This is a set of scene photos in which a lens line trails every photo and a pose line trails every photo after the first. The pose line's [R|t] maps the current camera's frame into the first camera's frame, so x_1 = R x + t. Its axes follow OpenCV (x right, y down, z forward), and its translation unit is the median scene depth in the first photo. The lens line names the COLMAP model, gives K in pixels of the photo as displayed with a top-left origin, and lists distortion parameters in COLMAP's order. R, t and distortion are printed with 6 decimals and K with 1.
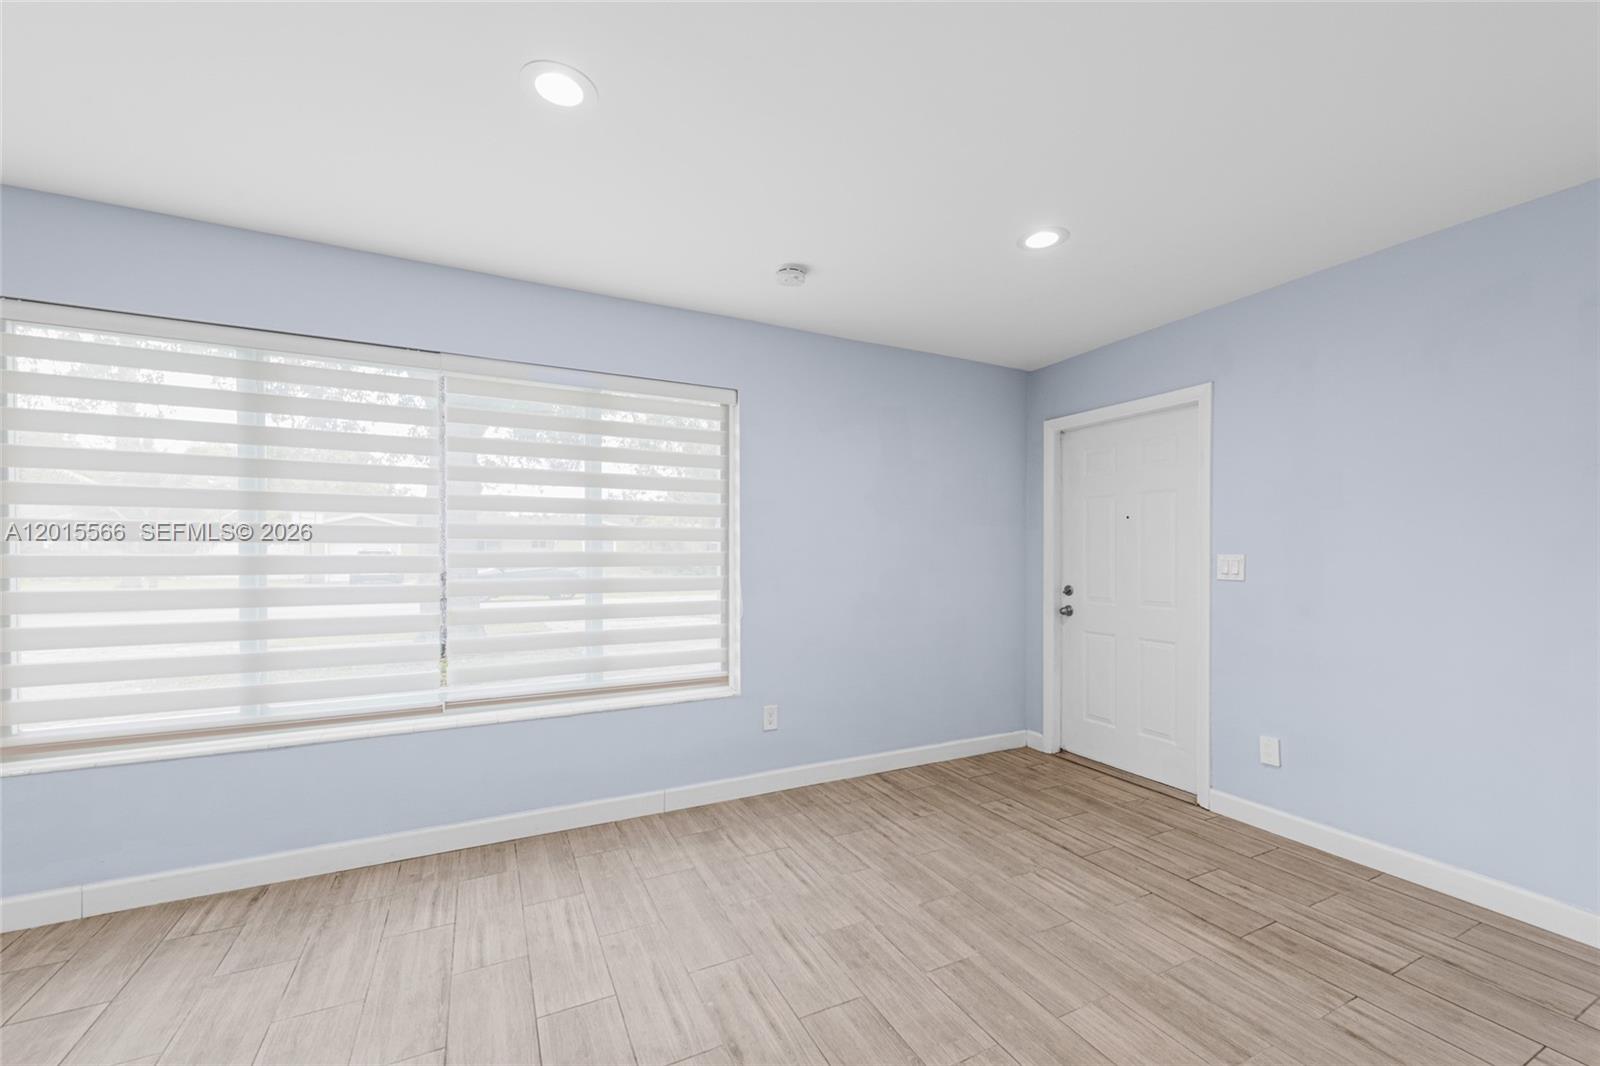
lens RADIAL K [[630.8, 0, 803.4], [0, 630.8, 563.4], [0, 0, 1]] dist [0.013279, -0.003832]
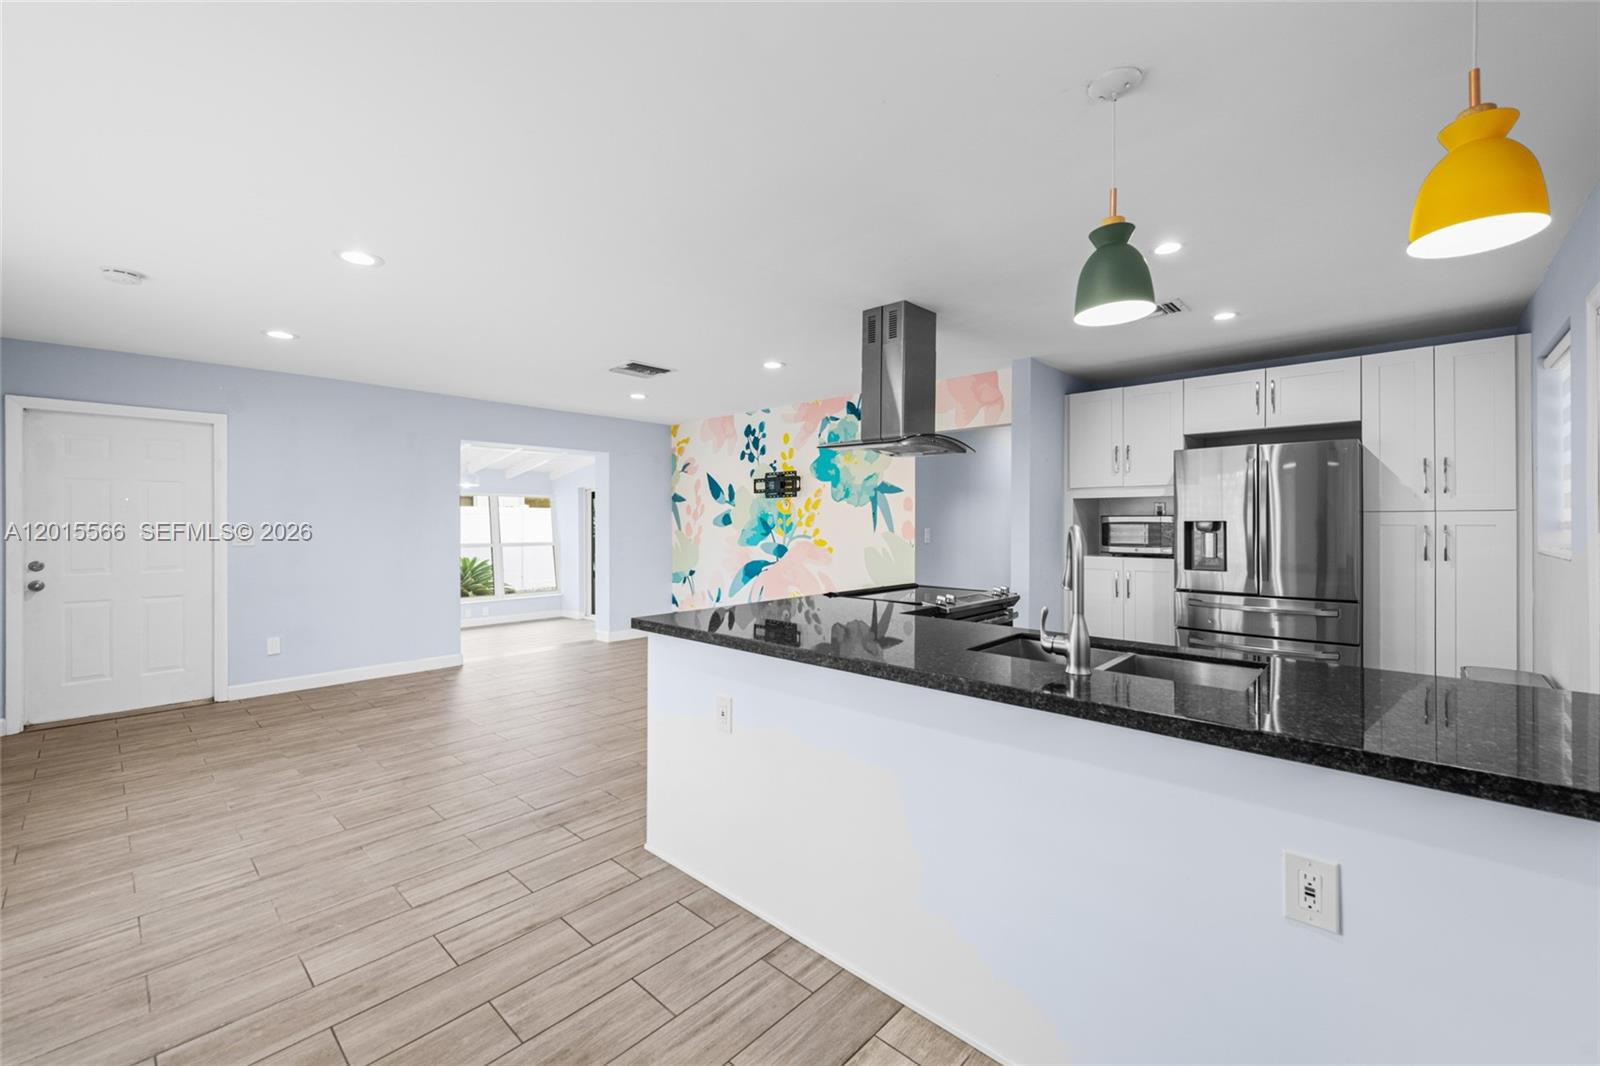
lens RADIAL K [[644.7, 0, 803.7], [0, 644.7, 525.0], [0, 0, 1]] dist [0.013457, -0.005520]
pose [[-0.351543, -0.005475, 0.936156, -1.435062], [0.012834, 0.999861, 0.010667, -0.026588], [-0.936084, 0.015765, -0.351424, 0.300863]]
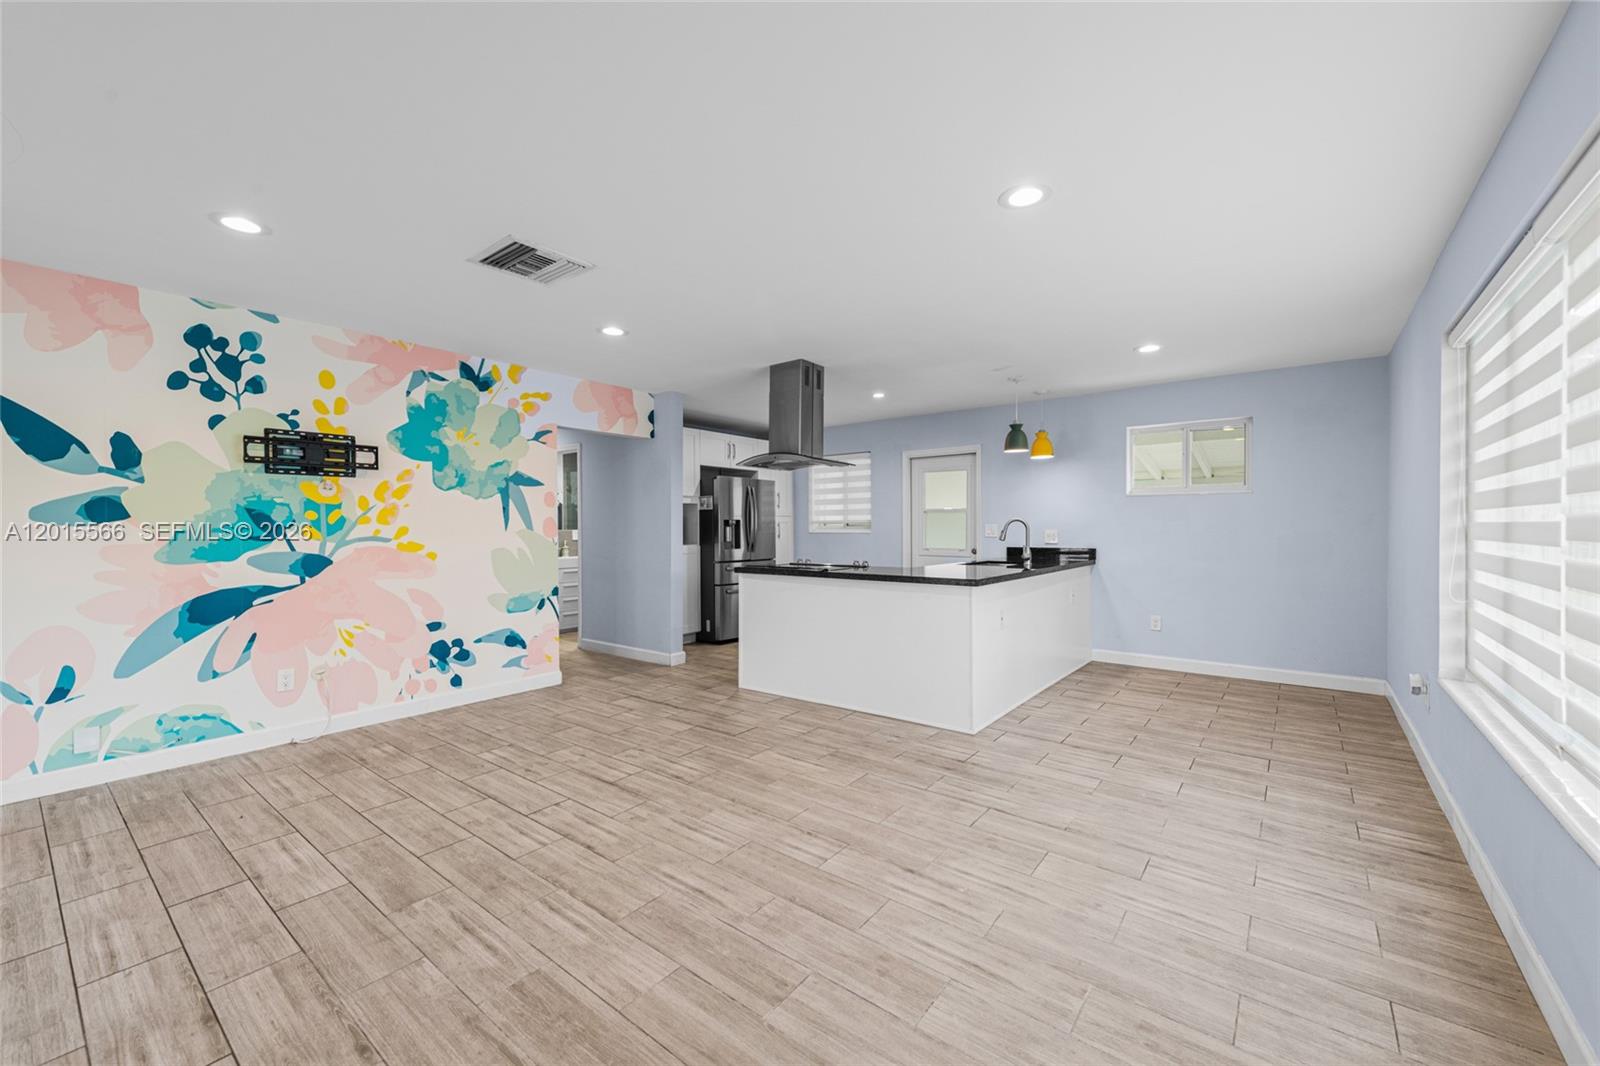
lens RADIAL K [[630.8, 0, 804.7], [0, 630.8, 532.4], [0, 0, 1]] dist [0.013279, -0.003832]
pose [[-0.905981, 0.006564, -0.423268, 0.405741], [-0.002494, 0.999780, 0.020842, -0.010652], [0.423311, 0.019938, -0.905765, 1.249674]]
